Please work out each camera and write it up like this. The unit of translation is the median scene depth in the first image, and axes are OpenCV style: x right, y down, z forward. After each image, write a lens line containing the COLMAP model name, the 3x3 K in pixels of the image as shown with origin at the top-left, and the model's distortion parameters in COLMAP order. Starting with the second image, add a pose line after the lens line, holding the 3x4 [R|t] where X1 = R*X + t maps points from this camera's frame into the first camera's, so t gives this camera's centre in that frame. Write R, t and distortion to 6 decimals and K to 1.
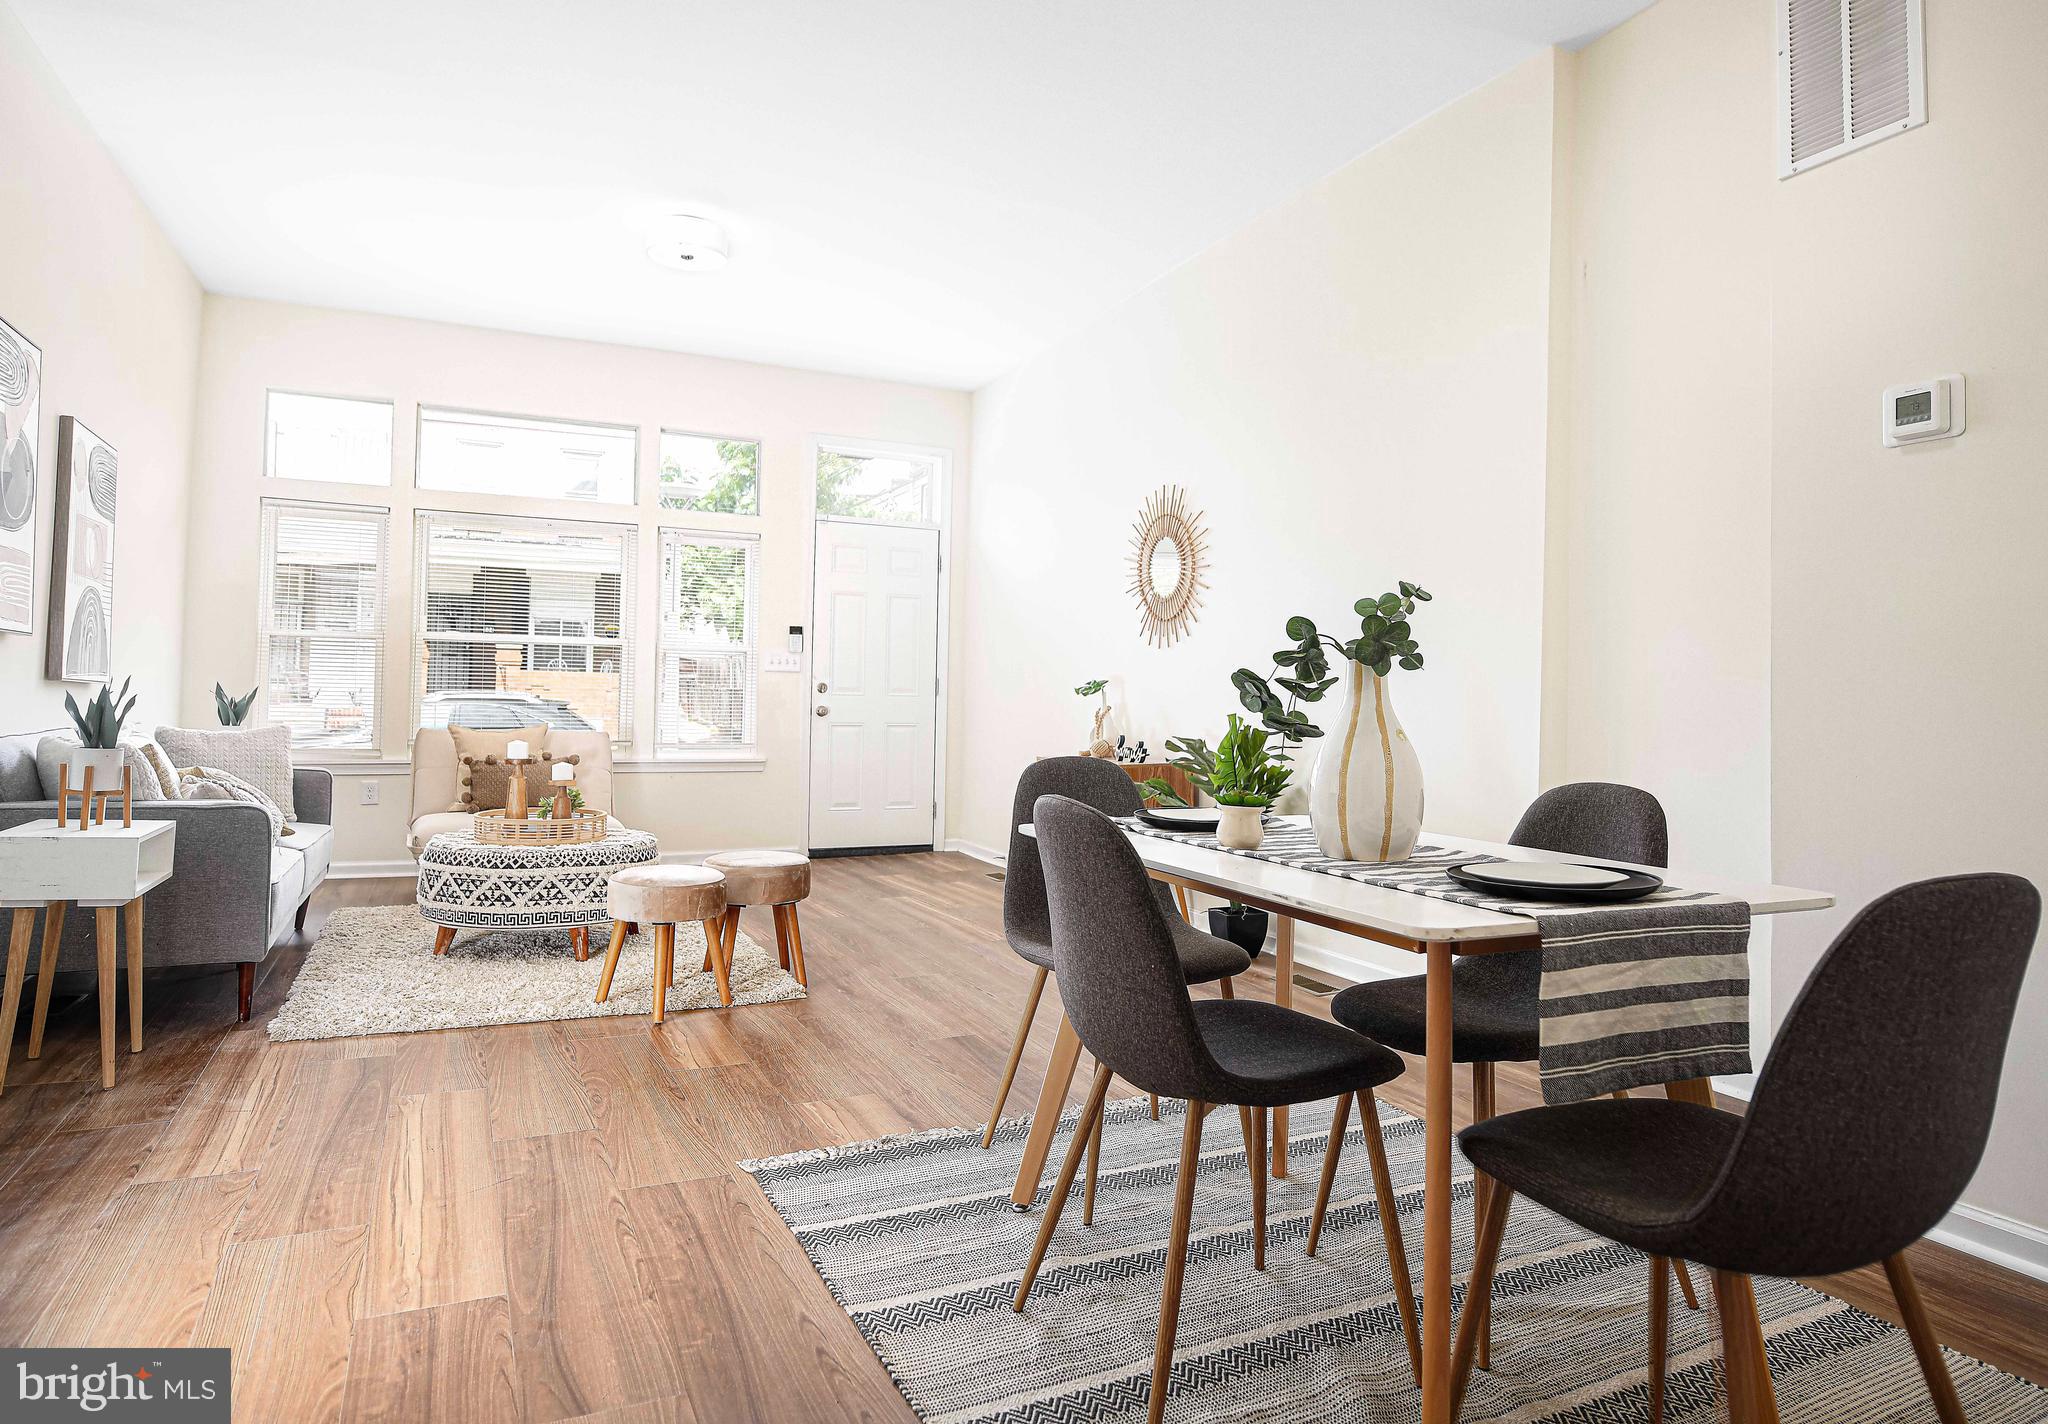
lens RADIAL K [[1235.5, 0, 1054.1], [0, 1235.5, 666.1], [0, 0, 1]] dist [-0.006938, -0.000408]
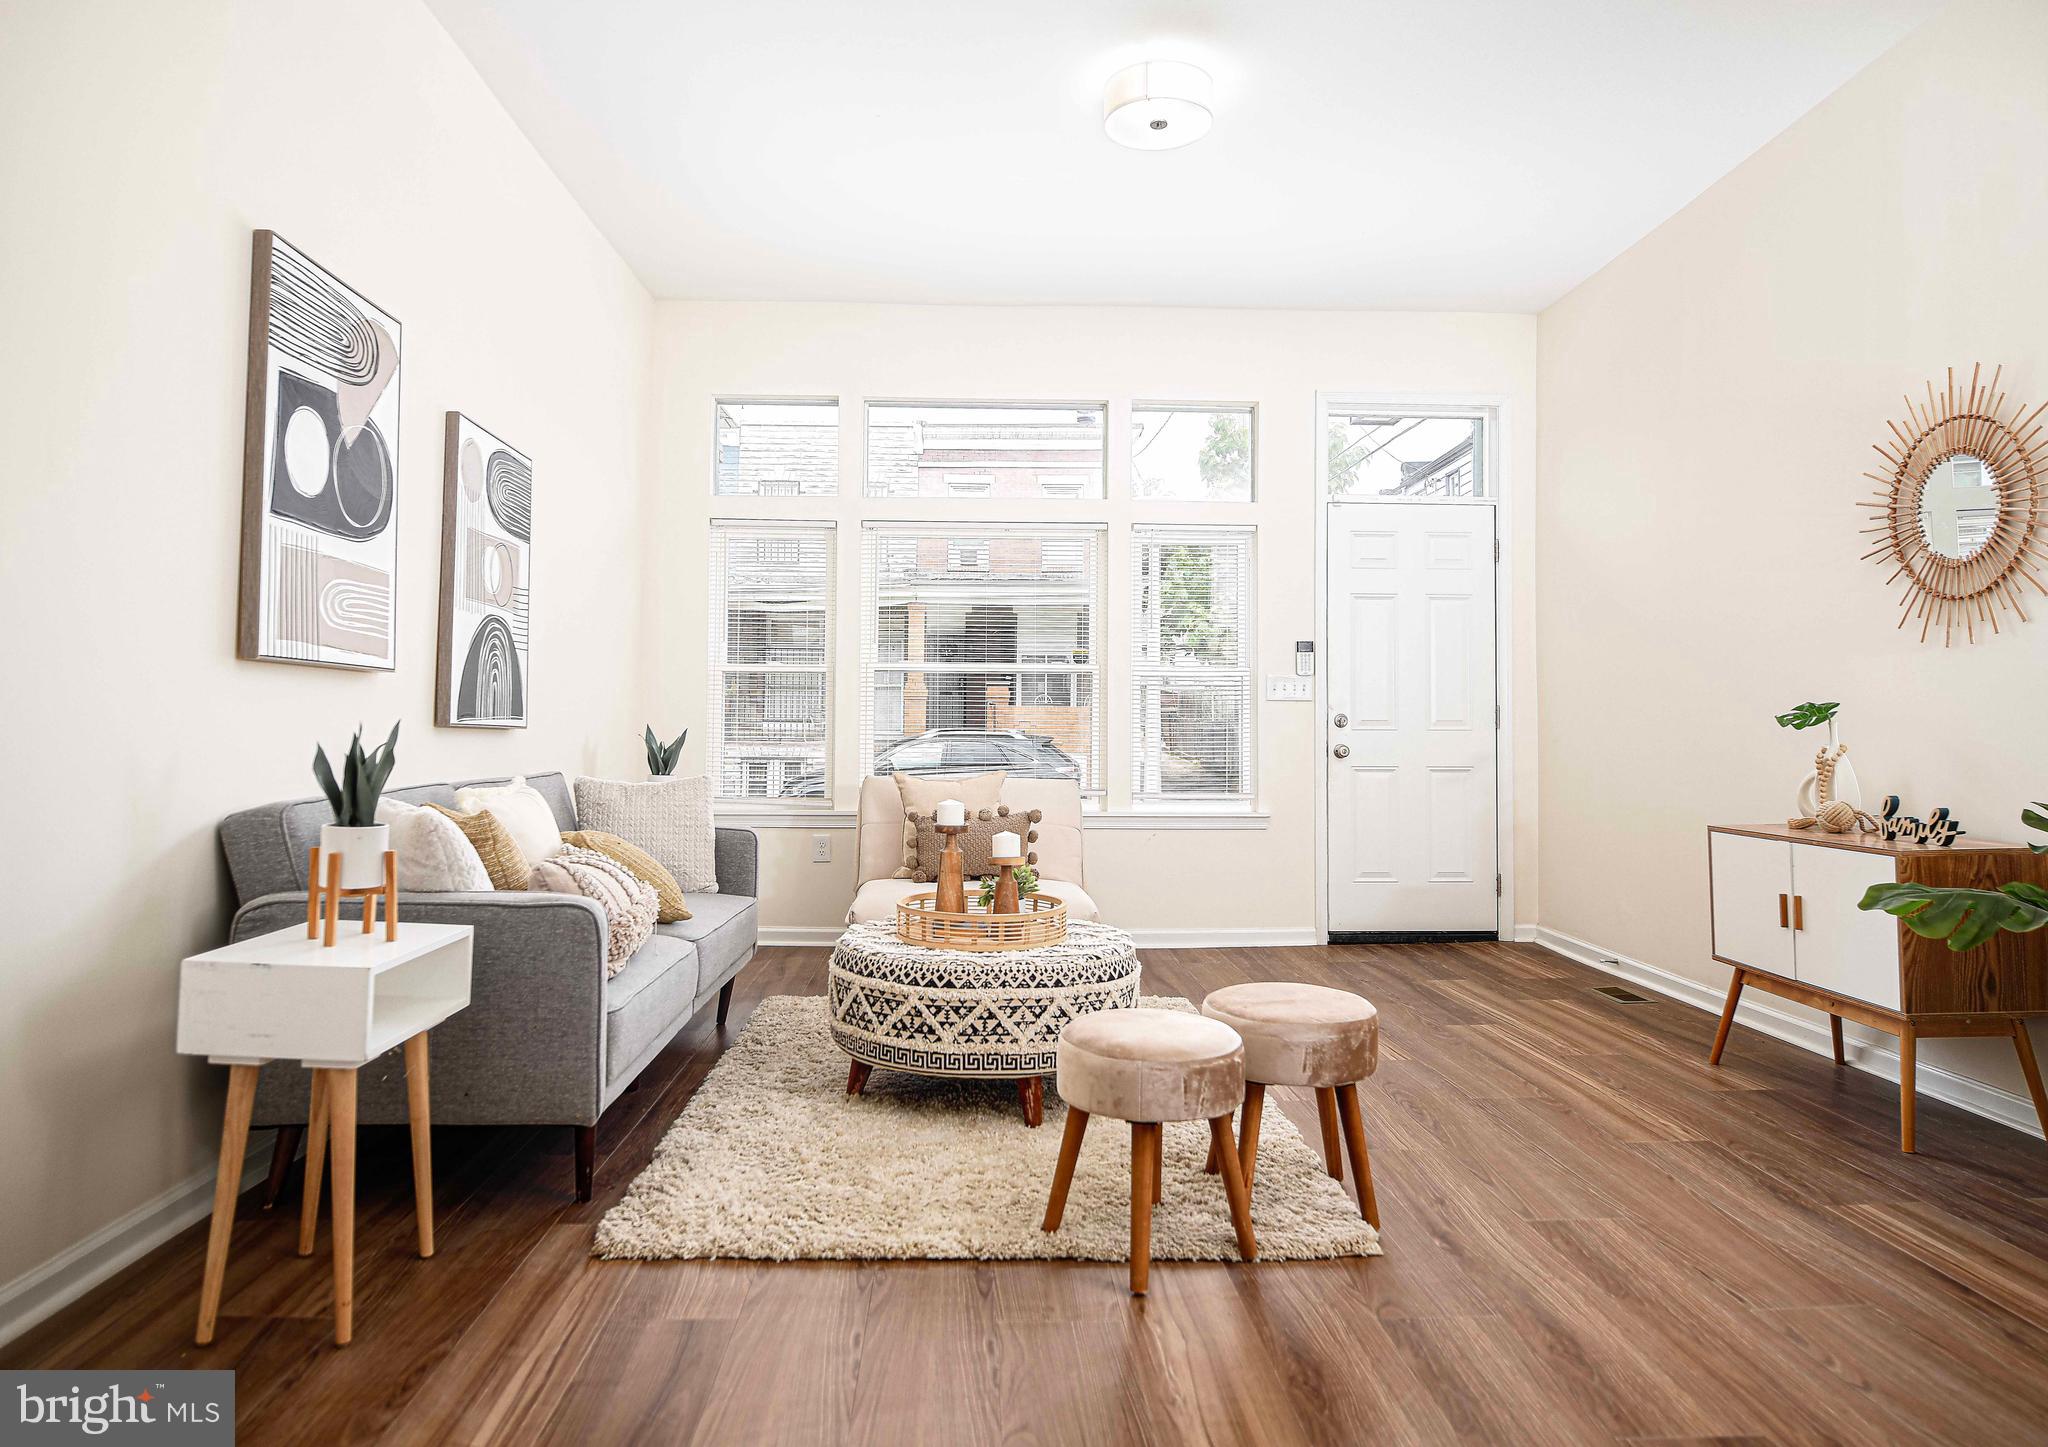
lens RADIAL K [[1247.2, 0, 1022.1], [0, 1247.2, 710.9], [0, 0, 1]] dist [0.005860, 0.000965]
pose [[0.918745, -0.016596, -0.394501, -0.111577], [0.020859, 0.999761, 0.006520, 0.003855], [0.394299, -0.014219, 0.918872, 0.366729]]
